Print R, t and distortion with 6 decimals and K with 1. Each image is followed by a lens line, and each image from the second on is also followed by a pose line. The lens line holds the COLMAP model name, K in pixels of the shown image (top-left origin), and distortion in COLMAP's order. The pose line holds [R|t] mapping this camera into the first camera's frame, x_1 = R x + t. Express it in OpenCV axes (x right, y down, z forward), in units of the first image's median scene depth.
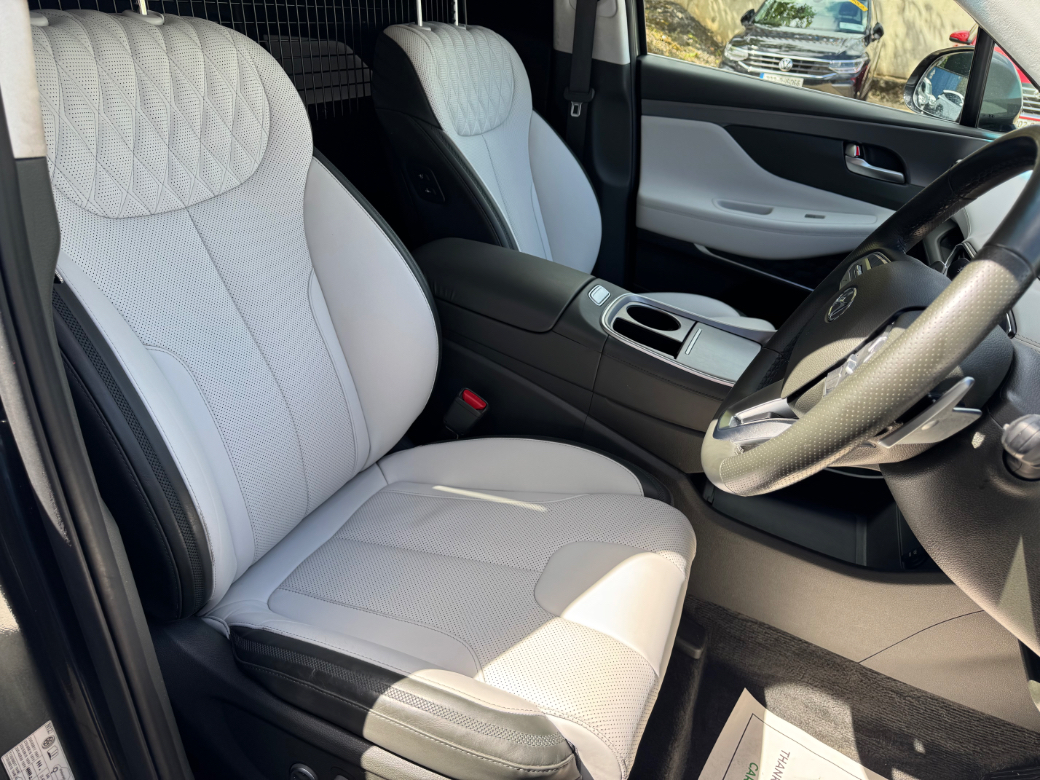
lens RADIAL K [[726.8, 0, 524.7], [0, 726.8, 388.5], [0, 0, 1]] dist [0.020655, -0.037562]
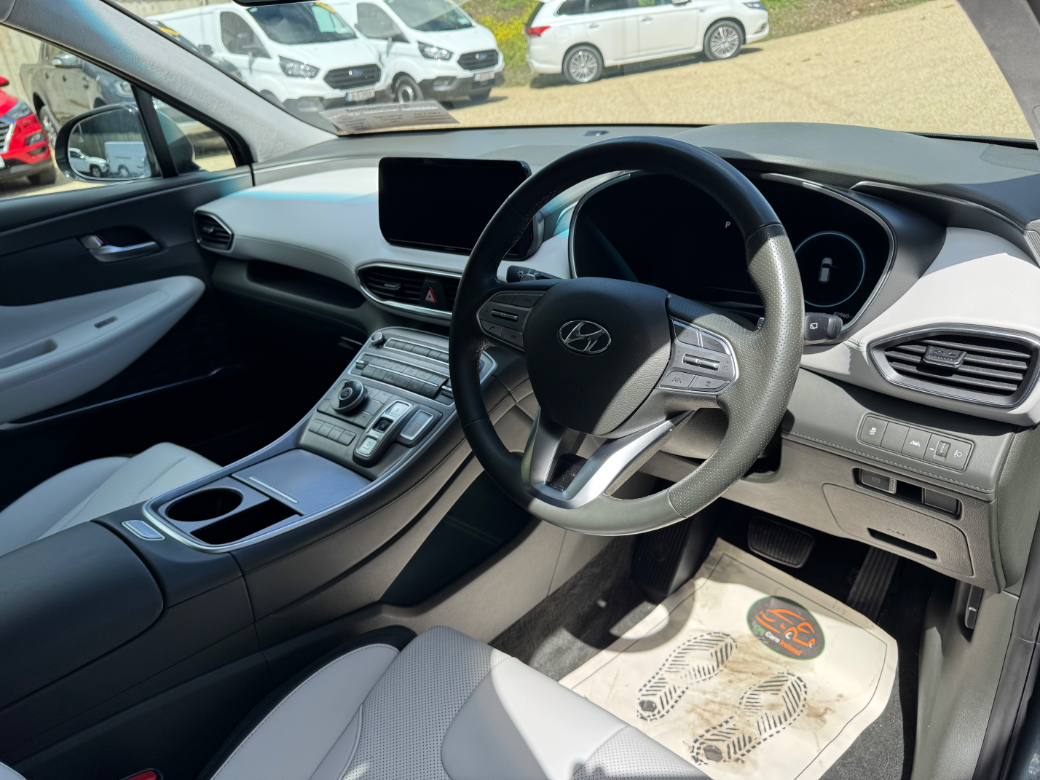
lens RADIAL K [[726.8, 0, 518.6], [0, 726.8, 389.1], [0, 0, 1]] dist [0.020655, -0.037562]
pose [[0.290595, -0.536573, 0.792240, -0.282912], [0.564603, 0.764621, 0.310771, -0.251156], [-0.772515, 0.356992, 0.525145, 0.292416]]
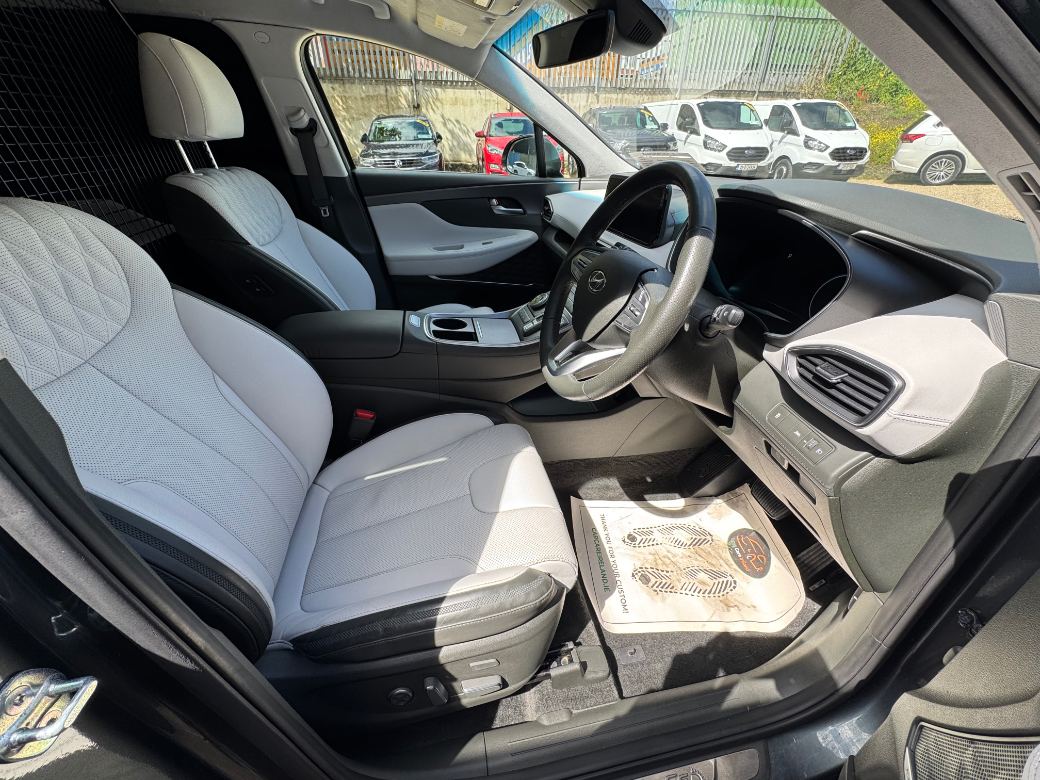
lens RADIAL K [[418.2, 0, 522.8], [0, 418.2, 387.3], [0, 0, 1]] dist [-0.017840, 0.002373]
pose [[0.822697, -0.381178, 0.421750, -0.142789], [0.350335, 0.924221, 0.151923, -0.051858], [-0.447700, 0.022768, 0.893894, 0.087618]]
